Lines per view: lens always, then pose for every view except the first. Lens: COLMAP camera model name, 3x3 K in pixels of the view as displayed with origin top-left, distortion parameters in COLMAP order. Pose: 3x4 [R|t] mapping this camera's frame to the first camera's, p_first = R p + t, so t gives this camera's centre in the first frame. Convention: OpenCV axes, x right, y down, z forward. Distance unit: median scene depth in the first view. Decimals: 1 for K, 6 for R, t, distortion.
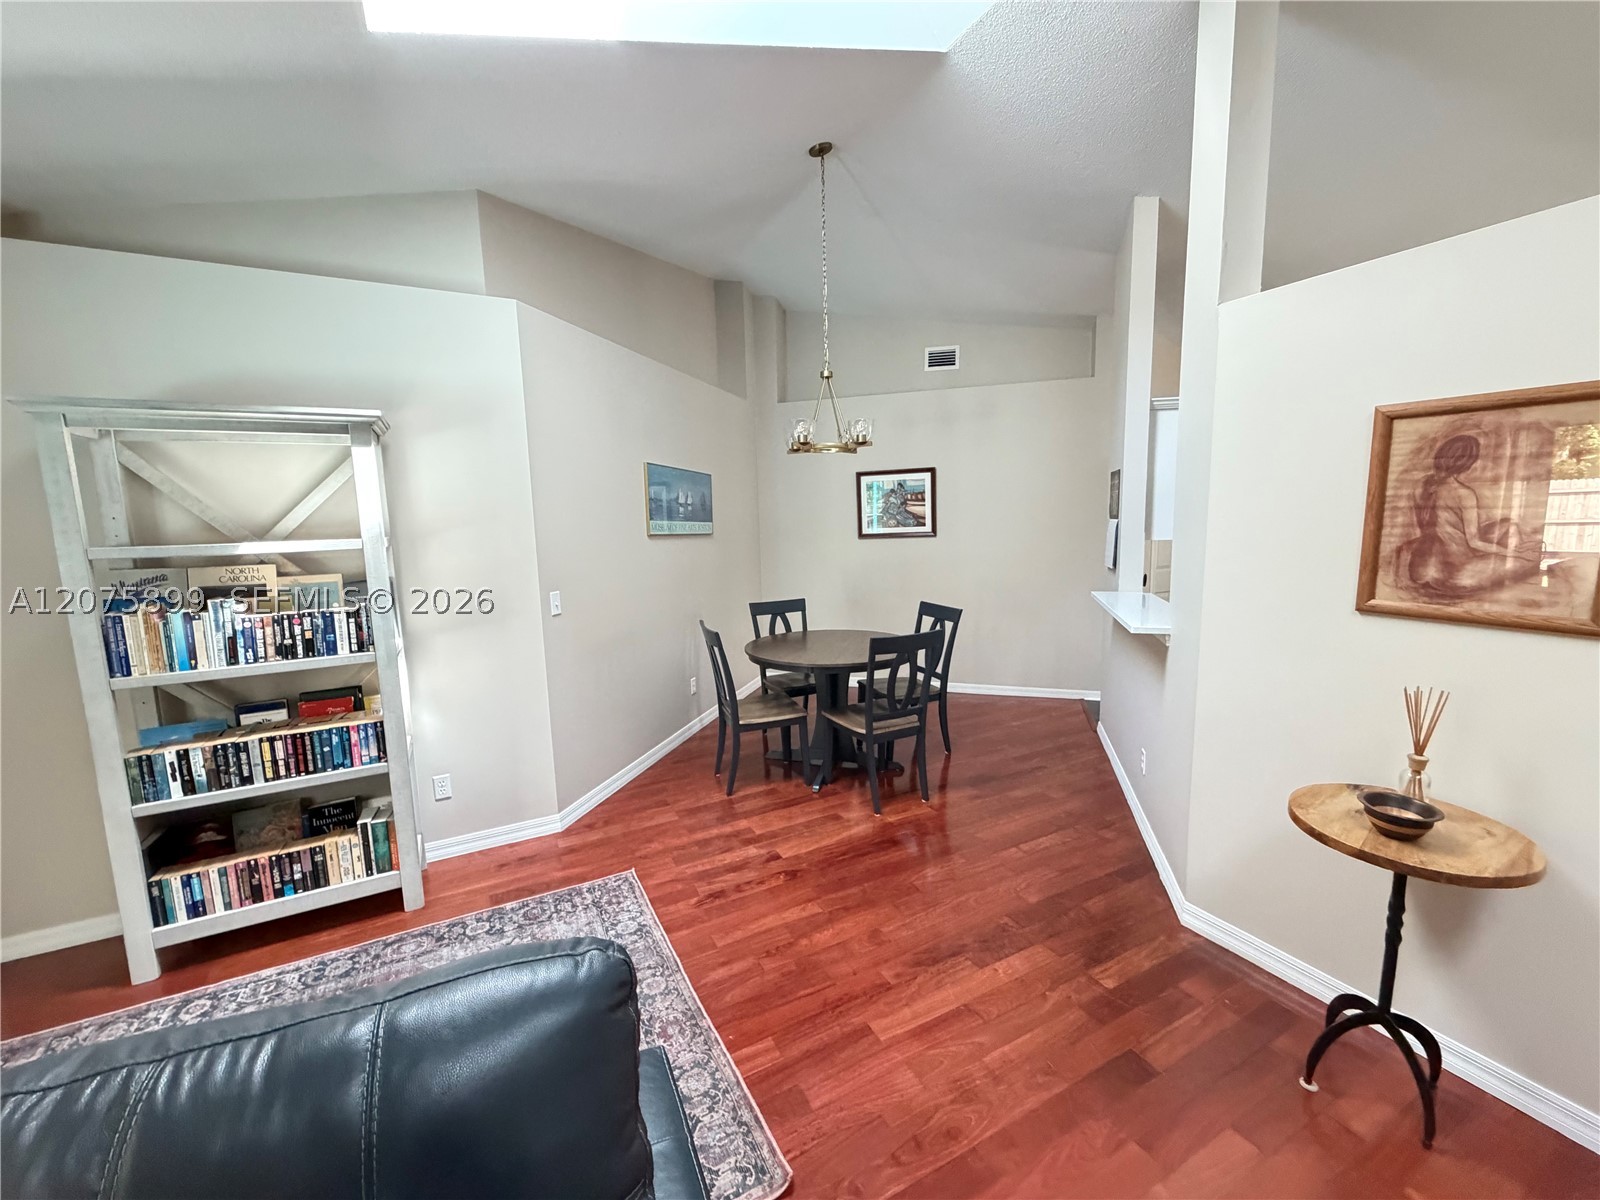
lens RADIAL K [[639.9, 0, 796.3], [0, 639.9, 601.7], [0, 0, 1]] dist [0.001462, -0.000447]
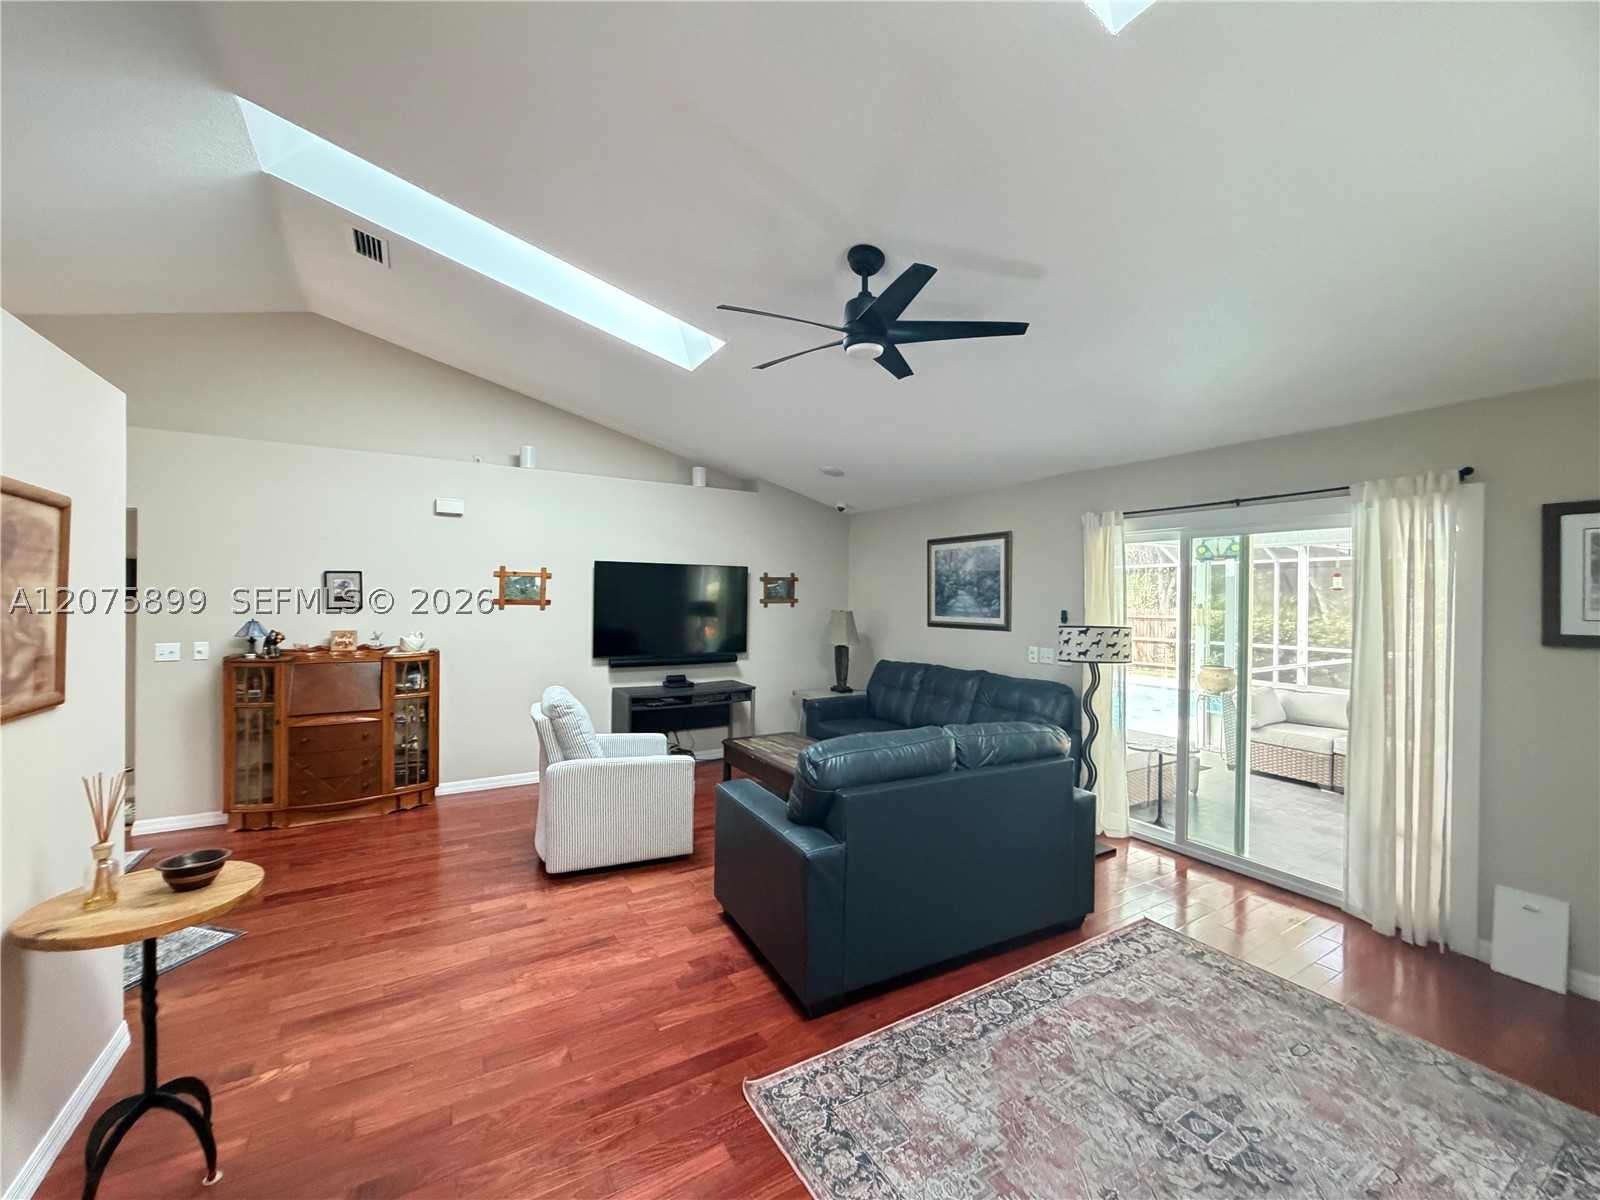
lens RADIAL K [[639.9, 0, 796.3], [0, 639.9, 601.7], [0, 0, 1]] dist [0.001462, -0.000447]
pose [[-0.997989, -0.002236, -0.063350, -0.025871], [-0.010384, 0.991643, 0.128591, -0.253940], [0.062533, 0.128990, -0.989672, 1.974175]]
